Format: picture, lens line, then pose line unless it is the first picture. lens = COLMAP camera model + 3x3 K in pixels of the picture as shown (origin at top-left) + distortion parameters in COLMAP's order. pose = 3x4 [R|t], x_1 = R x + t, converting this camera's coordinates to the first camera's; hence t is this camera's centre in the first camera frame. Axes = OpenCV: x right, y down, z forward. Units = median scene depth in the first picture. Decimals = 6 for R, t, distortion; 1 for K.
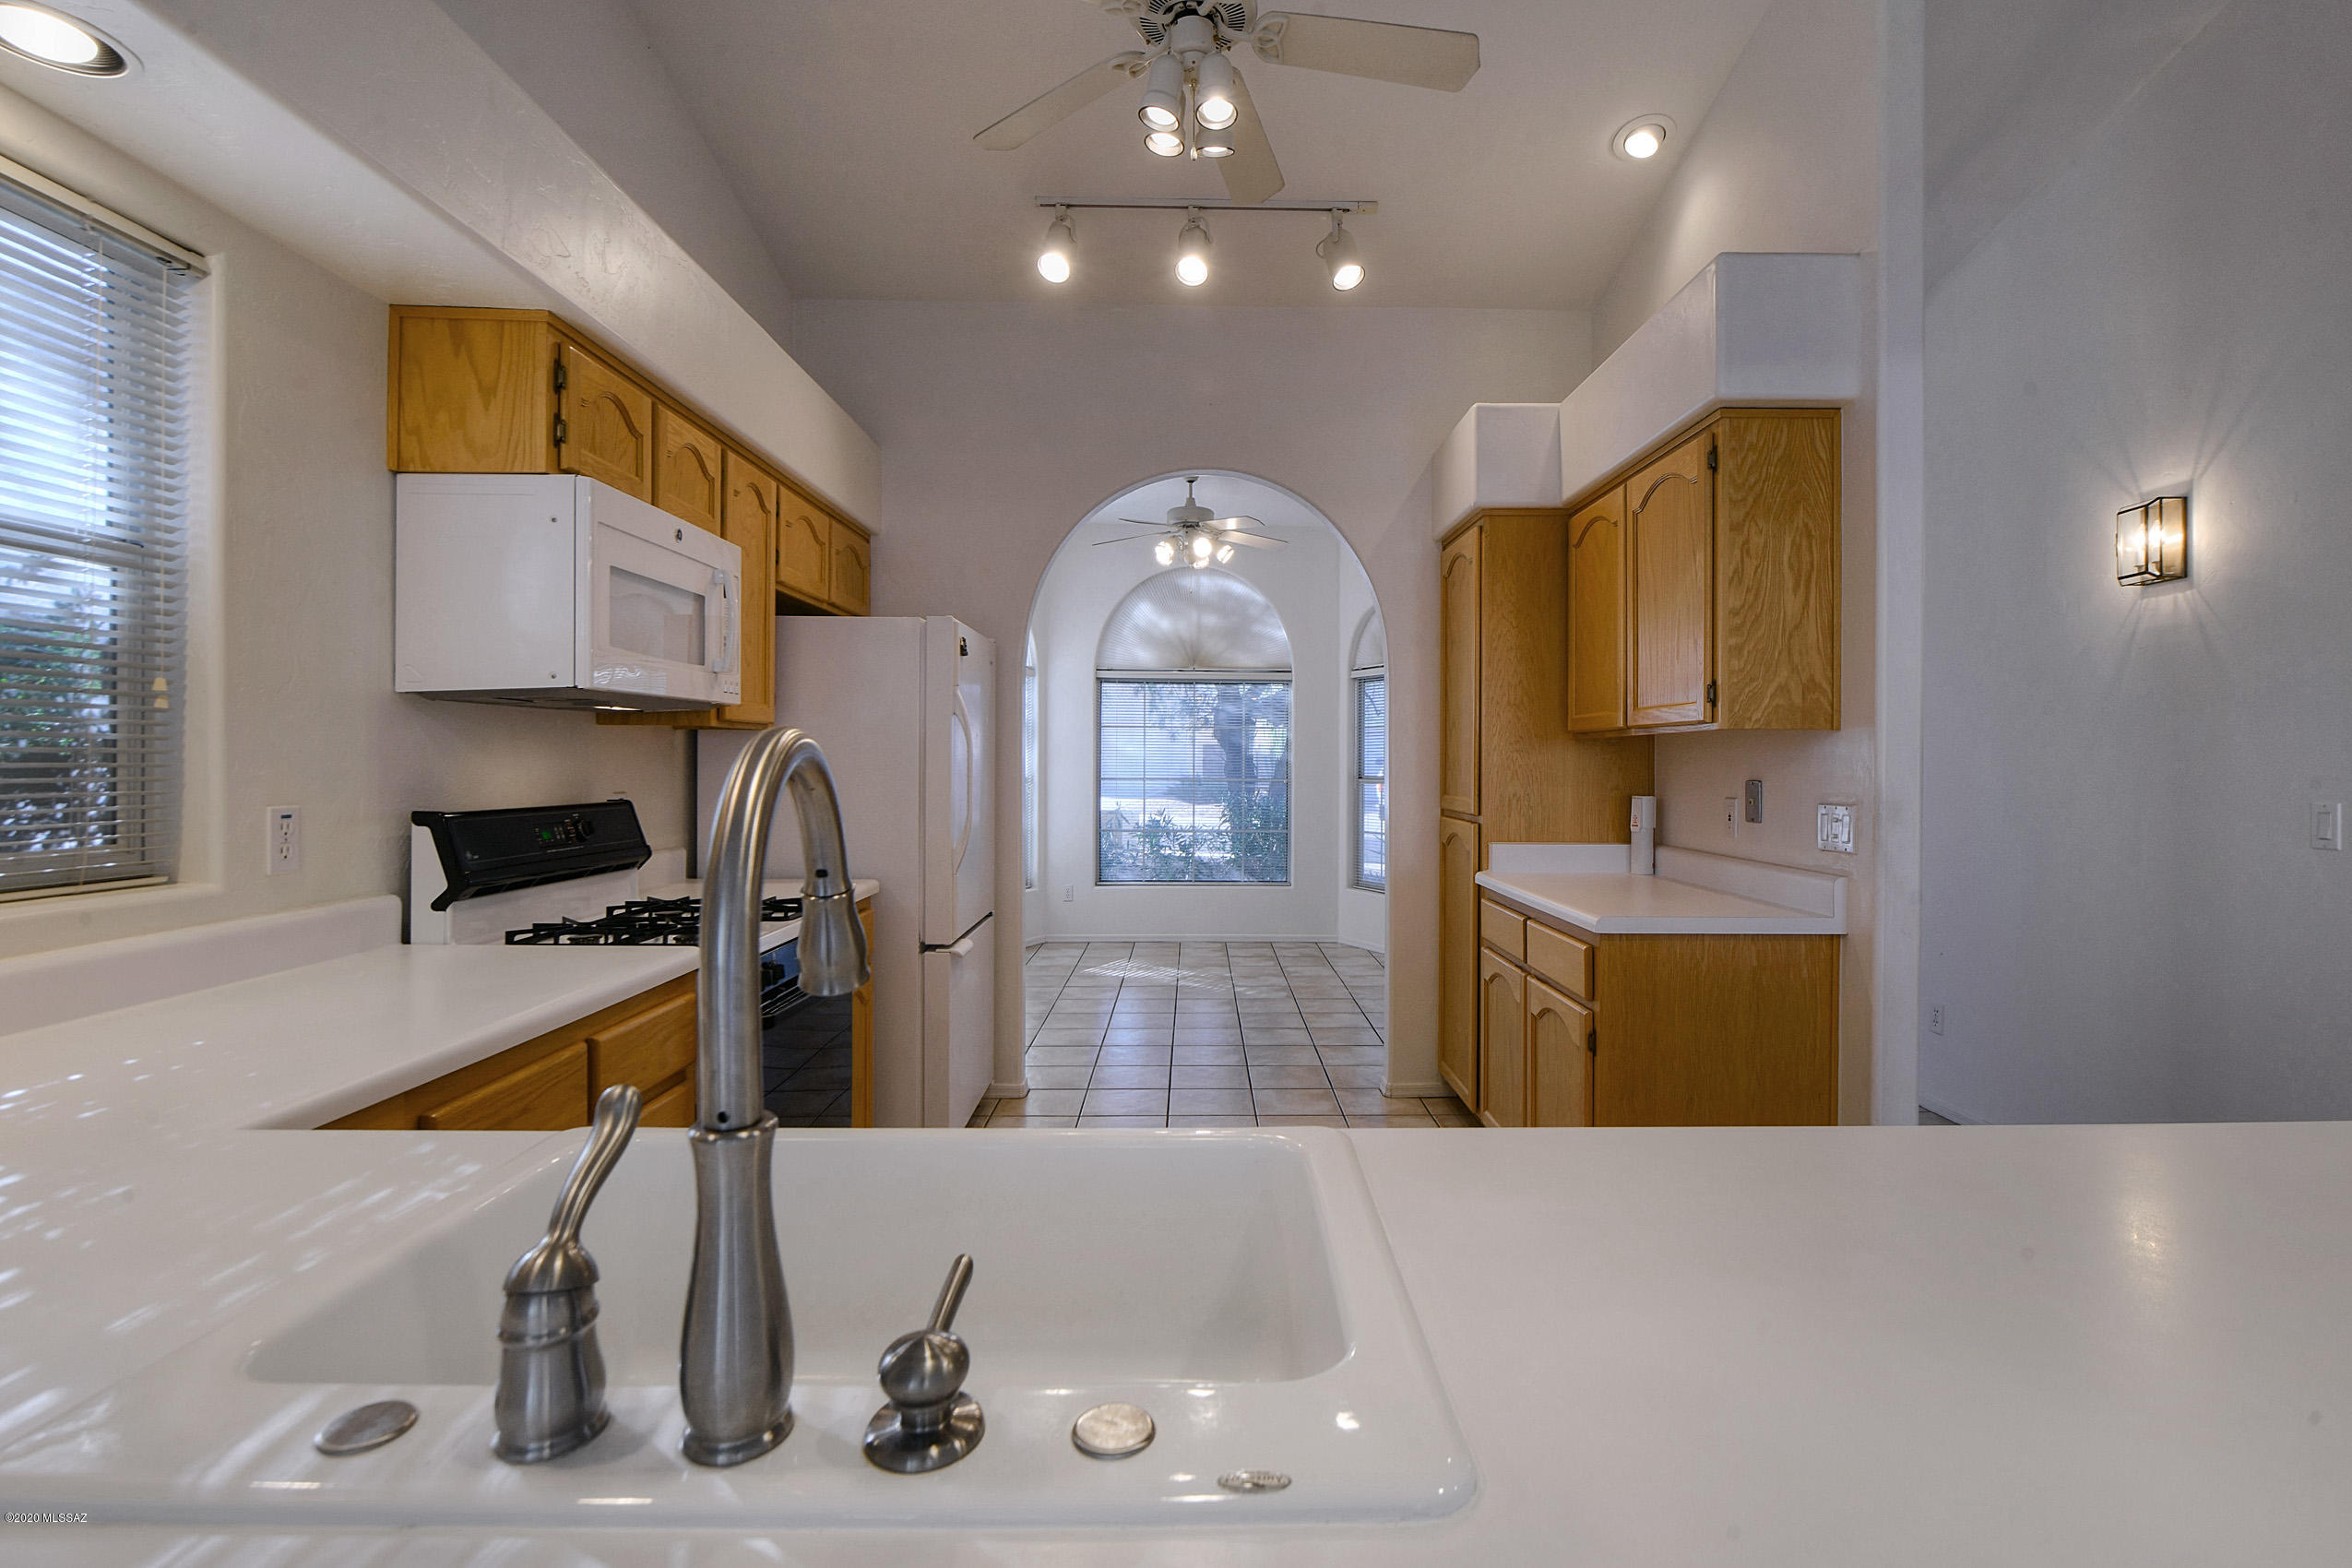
lens RADIAL K [[1147.1, 0, 1216.7], [0, 1147.1, 769.3], [0, 0, 1]] dist [-0.010856, 0.000094]
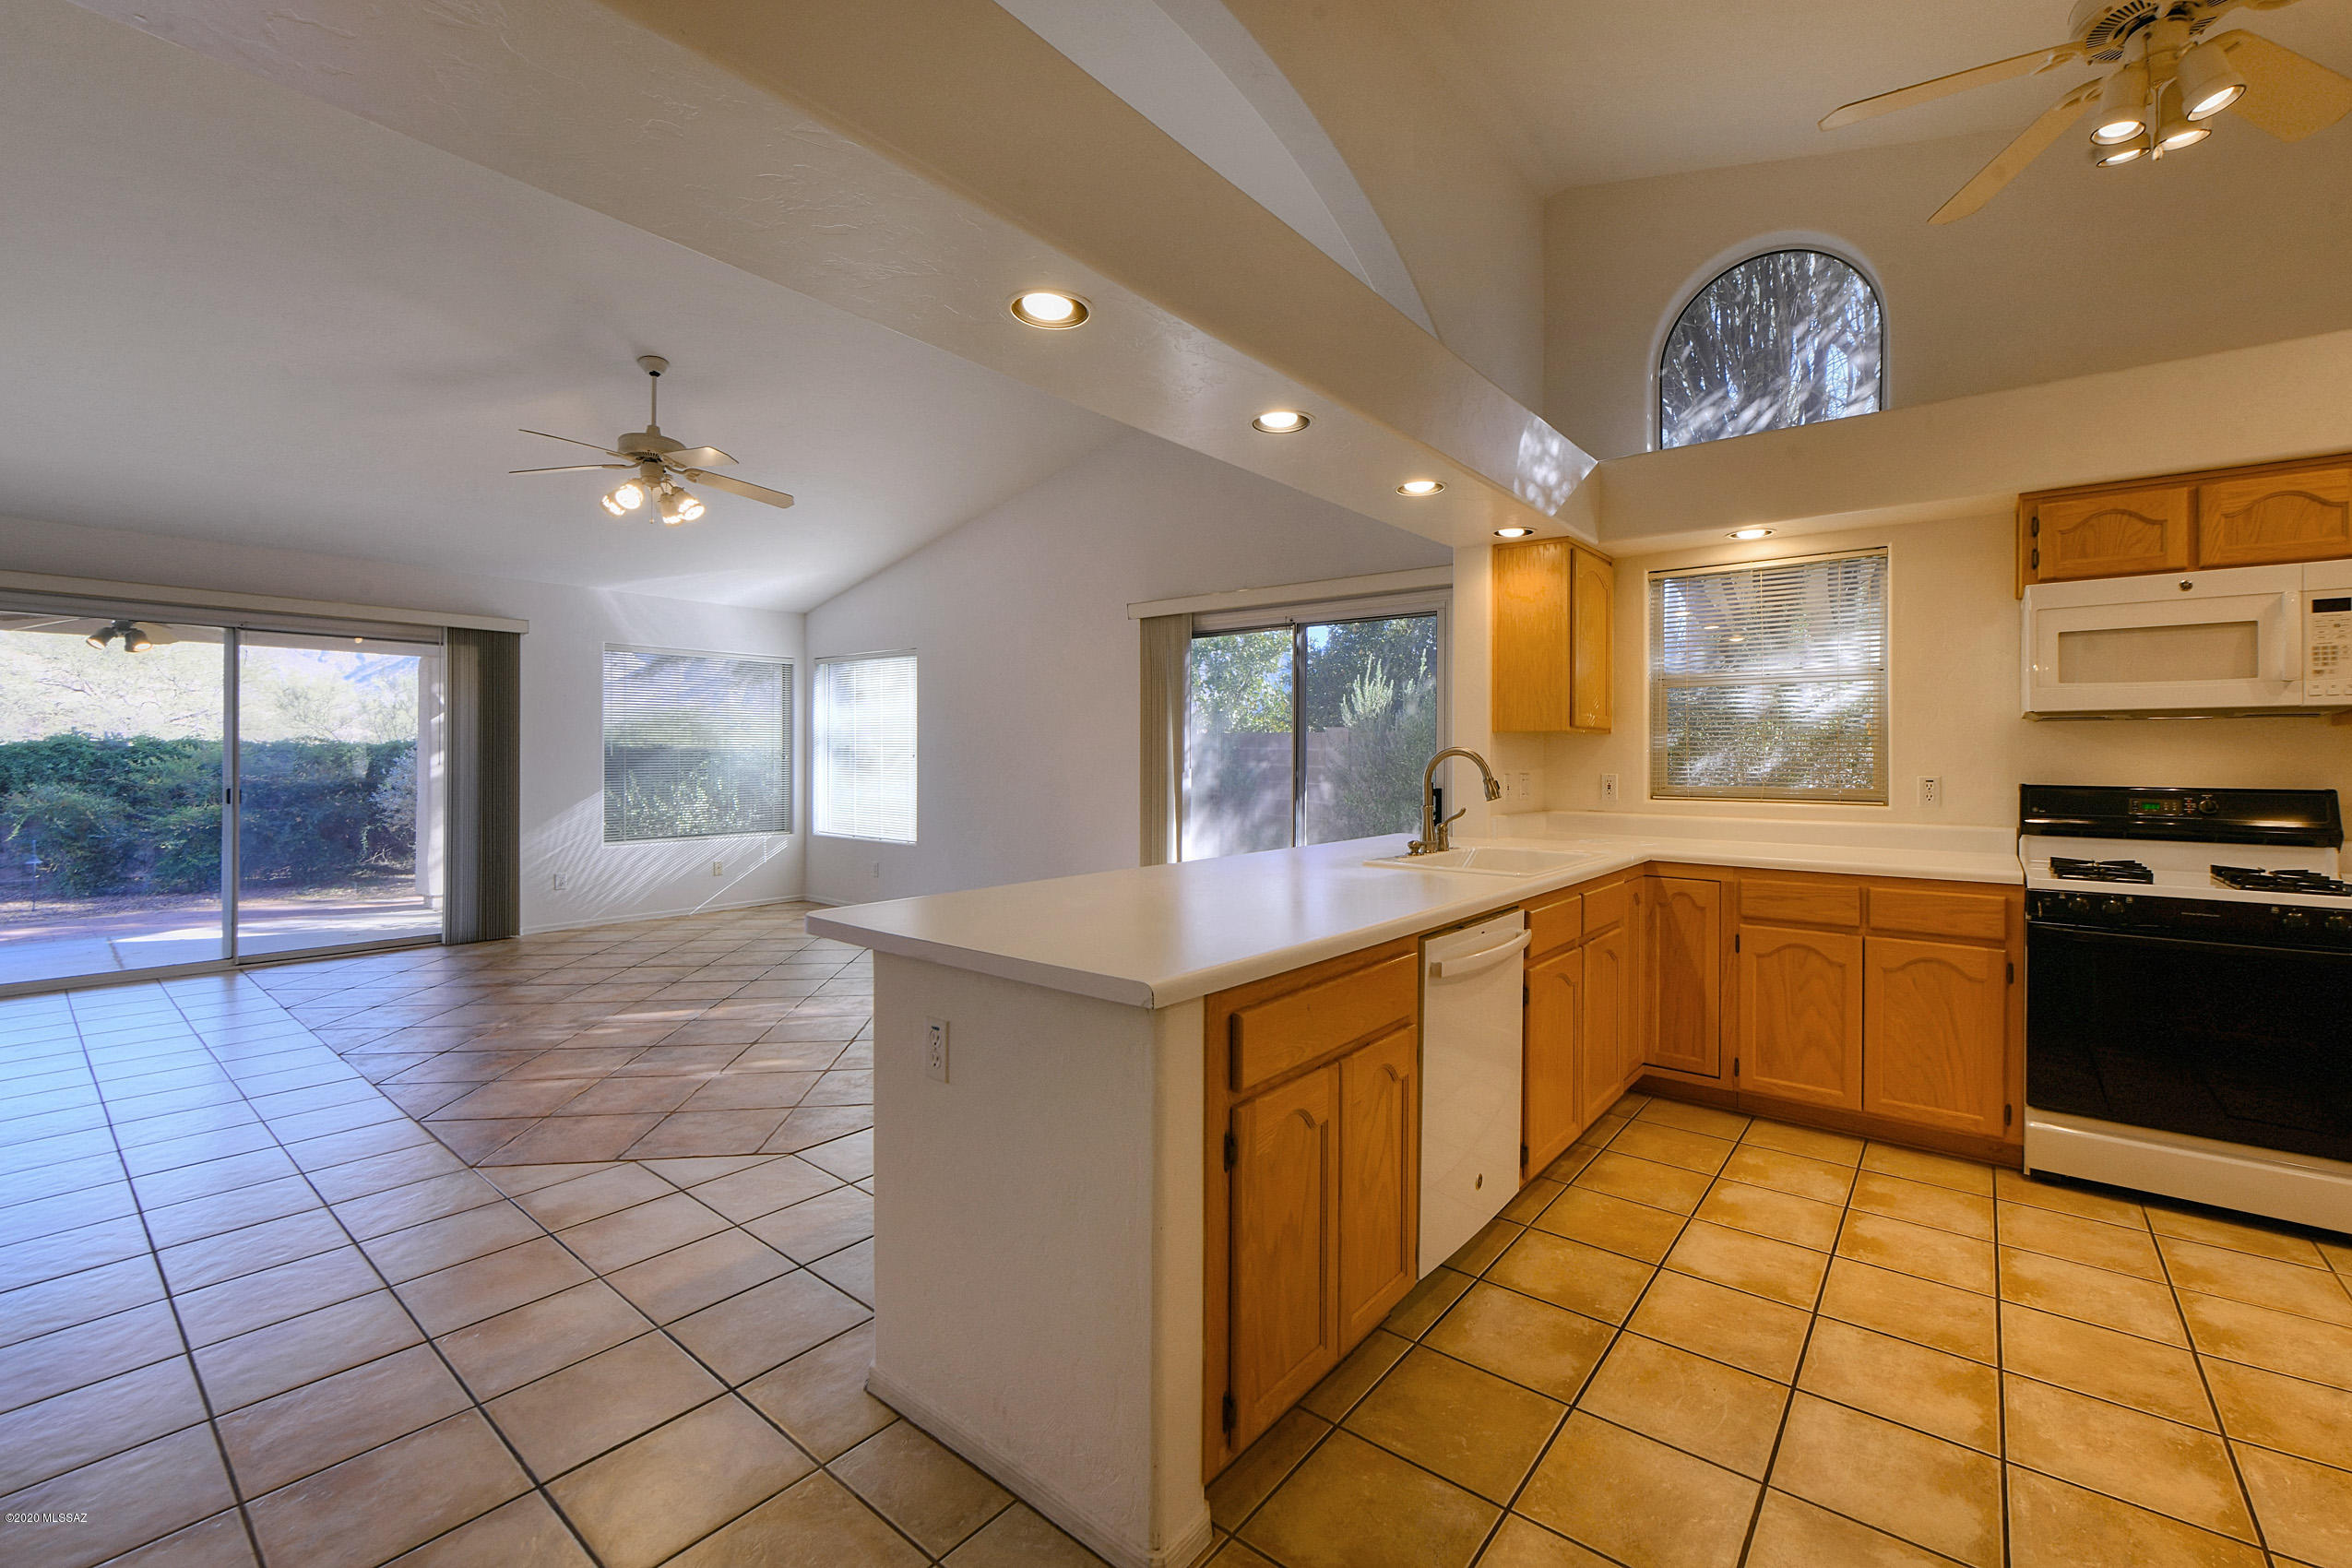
lens RADIAL K [[977.5, 0, 1173.8], [0, 977.5, 760.5], [0, 0, 1]] dist [-0.004555, -0.000830]
pose [[-0.648922, -0.001171, -0.760854, 0.981232], [-0.010487, 0.999918, 0.007405, 0.001610], [0.760783, 0.012785, -0.648881, 0.715911]]
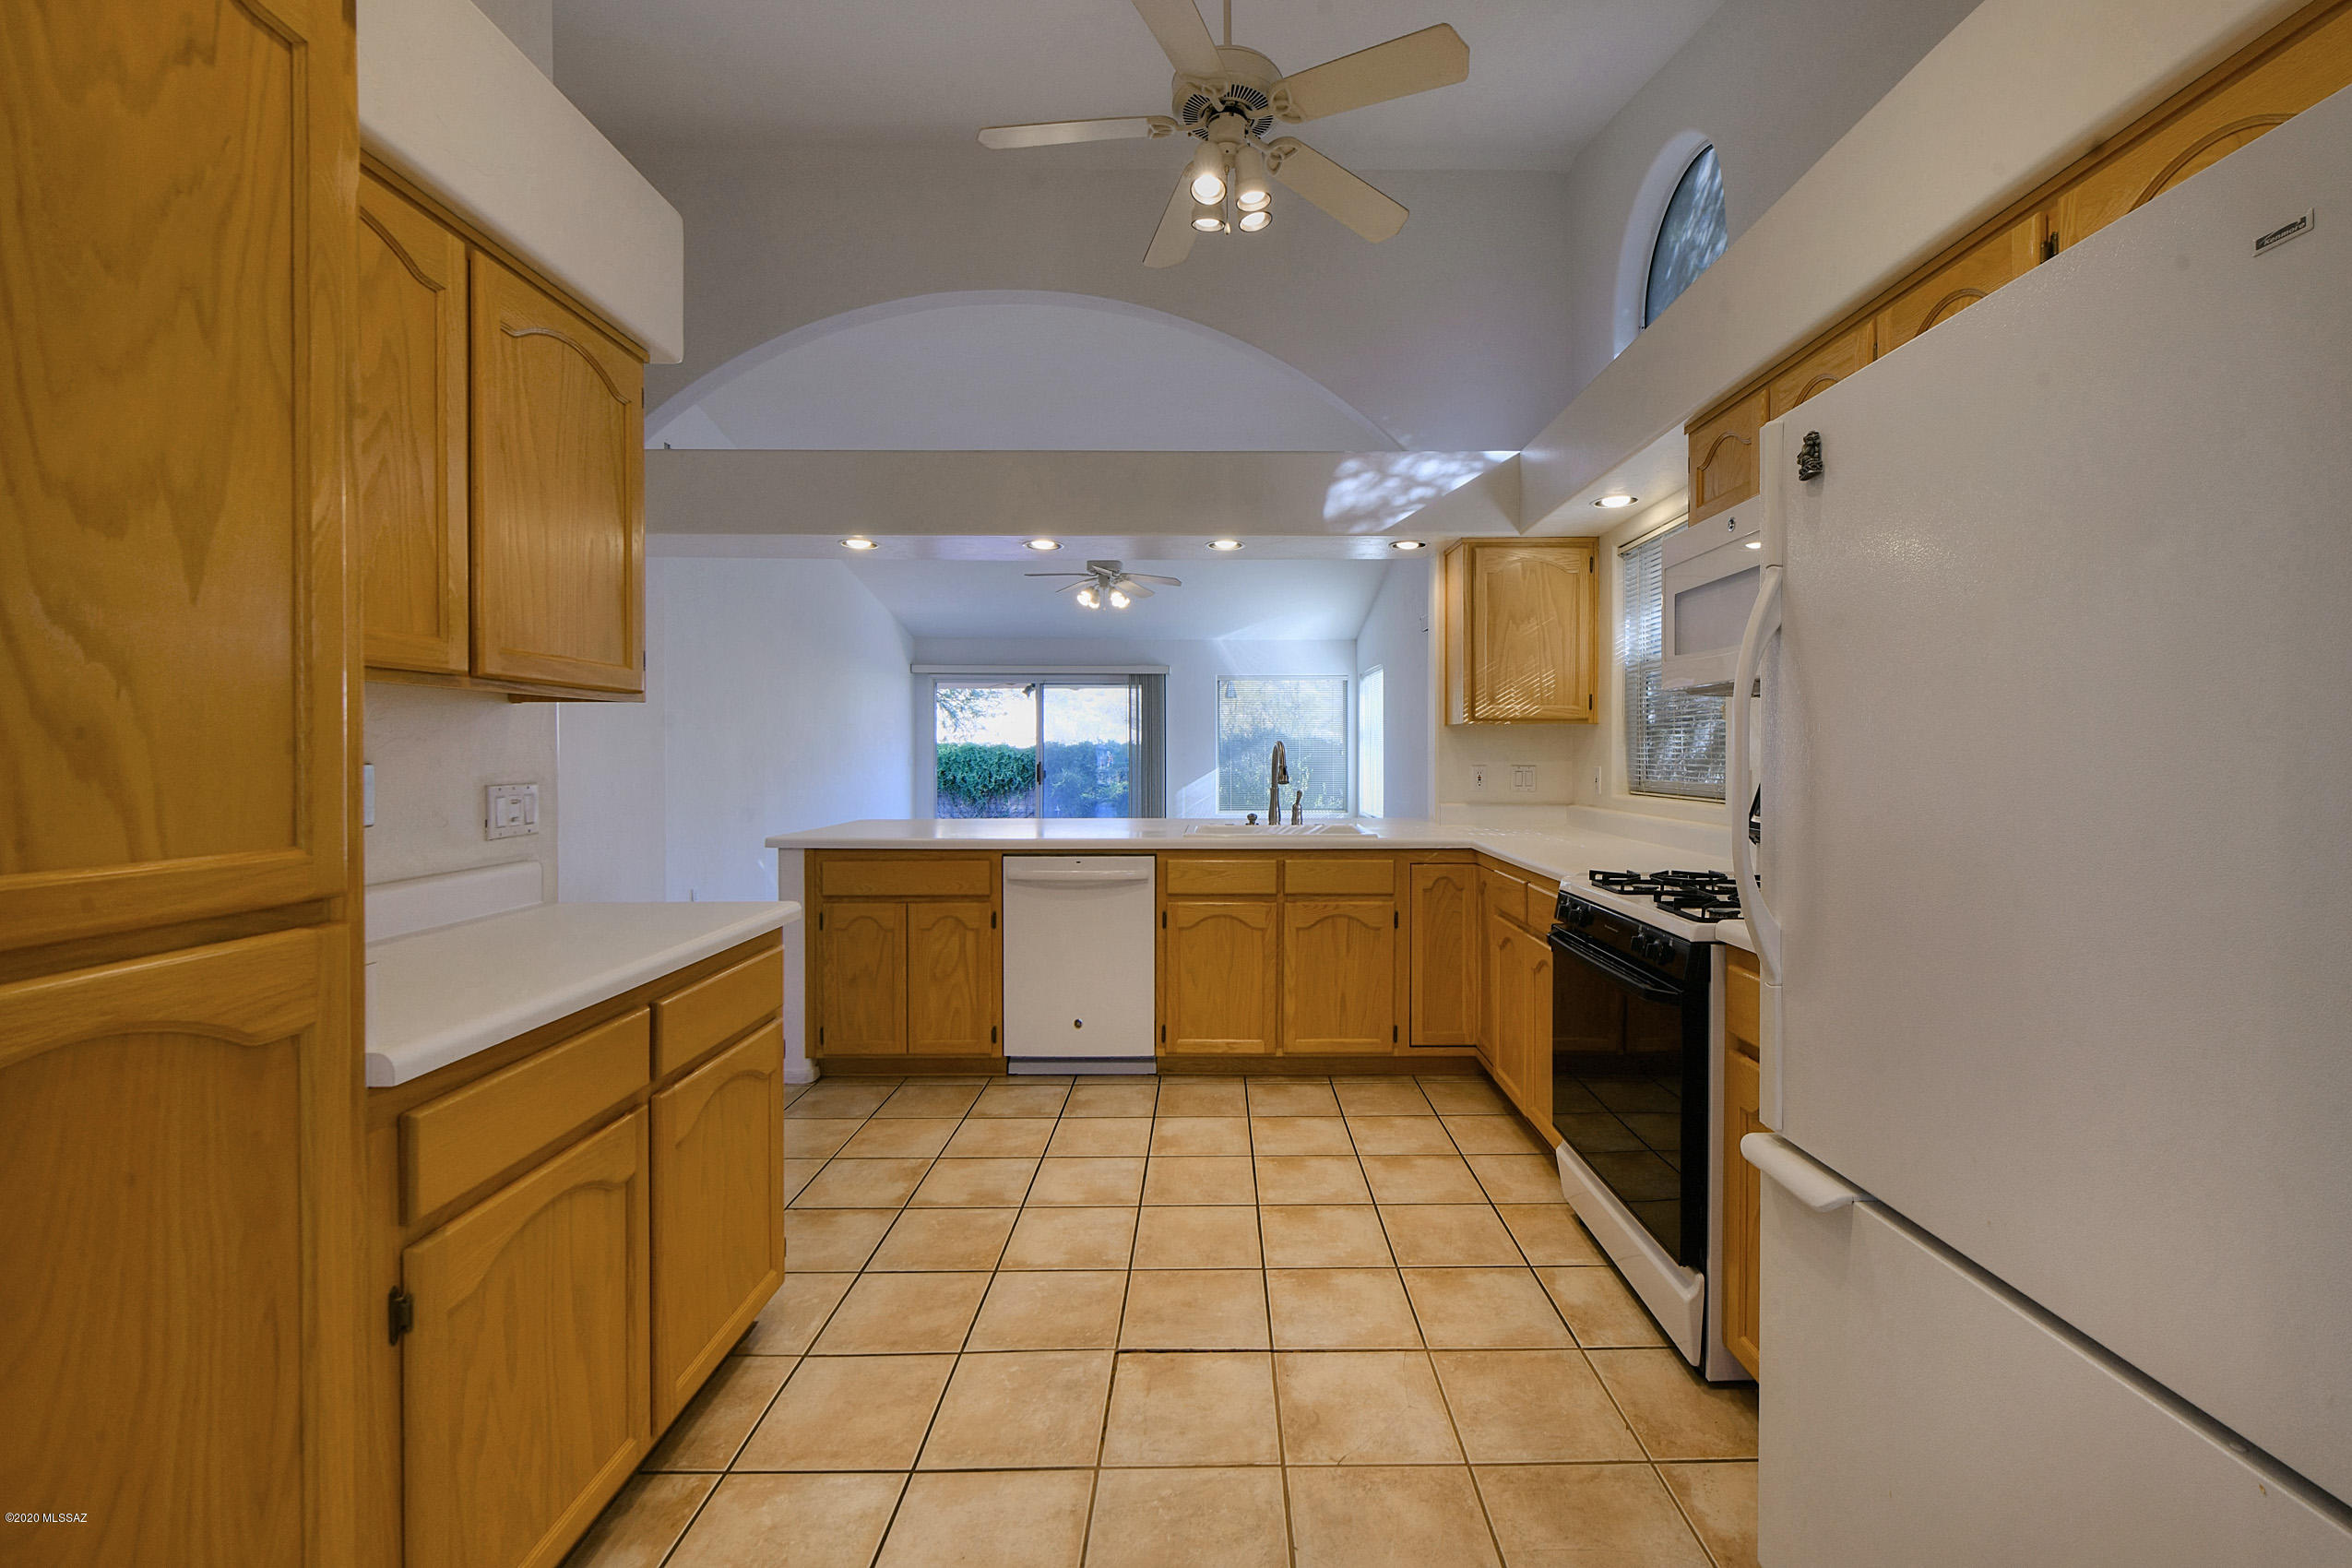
lens RADIAL K [[926.6, 0, 1152.3], [0, 926.6, 766.9], [0, 0, 1]] dist [-0.000069, -0.000050]
pose [[-0.998845, -0.003627, 0.047913, 0.024586], [-0.002434, 0.999686, 0.024930, -0.004558], [-0.047988, 0.024785, -0.998540, 1.582870]]
